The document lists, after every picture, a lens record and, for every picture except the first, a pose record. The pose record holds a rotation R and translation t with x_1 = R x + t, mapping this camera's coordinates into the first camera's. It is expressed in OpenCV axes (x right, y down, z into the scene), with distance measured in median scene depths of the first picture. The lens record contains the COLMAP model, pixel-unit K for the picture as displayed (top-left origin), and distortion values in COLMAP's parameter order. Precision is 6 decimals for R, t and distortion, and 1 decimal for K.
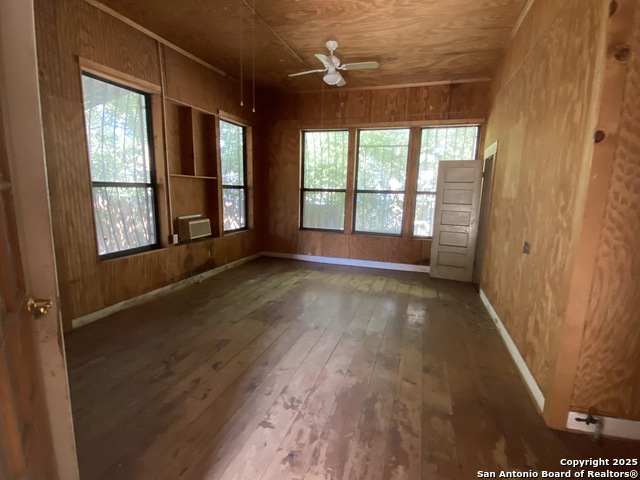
lens RADIAL K [[319.7, 0, 318.3], [0, 319.7, 240.2], [0, 0, 1]] dist [0.071810, -0.071837]
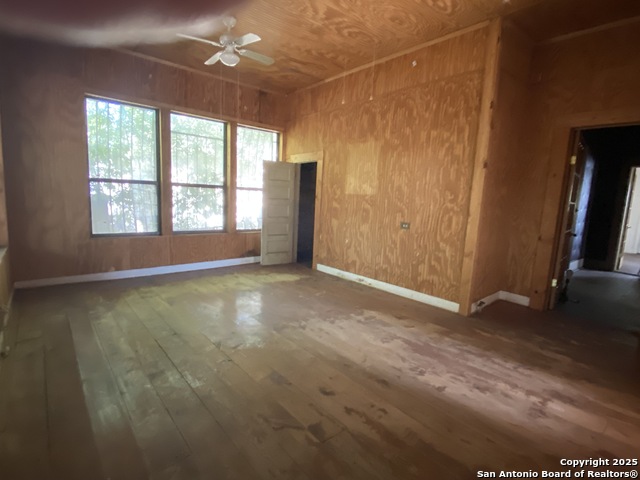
lens RADIAL K [[319.7, 0, 318.3], [0, 319.7, 240.2], [0, 0, 1]] dist [0.071810, -0.071837]
pose [[0.523557, -0.120414, 0.843438, -0.538938], [0.104365, 0.991571, 0.076778, -0.041854], [-0.845574, 0.047827, 0.531711, 0.295610]]
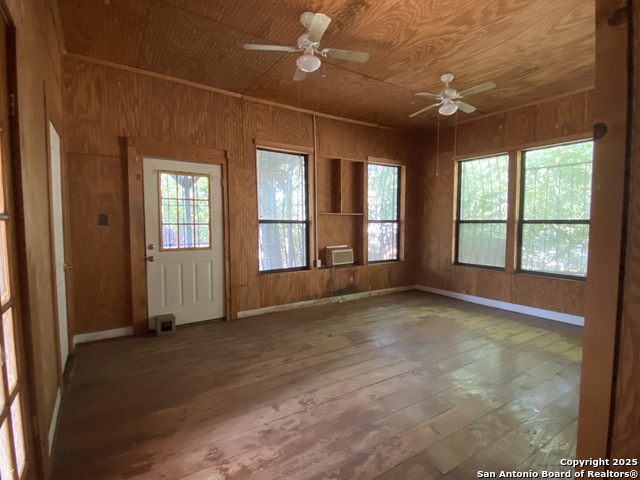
lens RADIAL K [[319.7, 0, 318.3], [0, 319.7, 240.2], [0, 0, 1]] dist [0.071810, -0.071837]
pose [[0.783872, 0.008821, -0.620860, 0.297081], [-0.080004, 0.992999, -0.086902, 0.013272], [0.615747, 0.117792, 0.779090, 0.026557]]
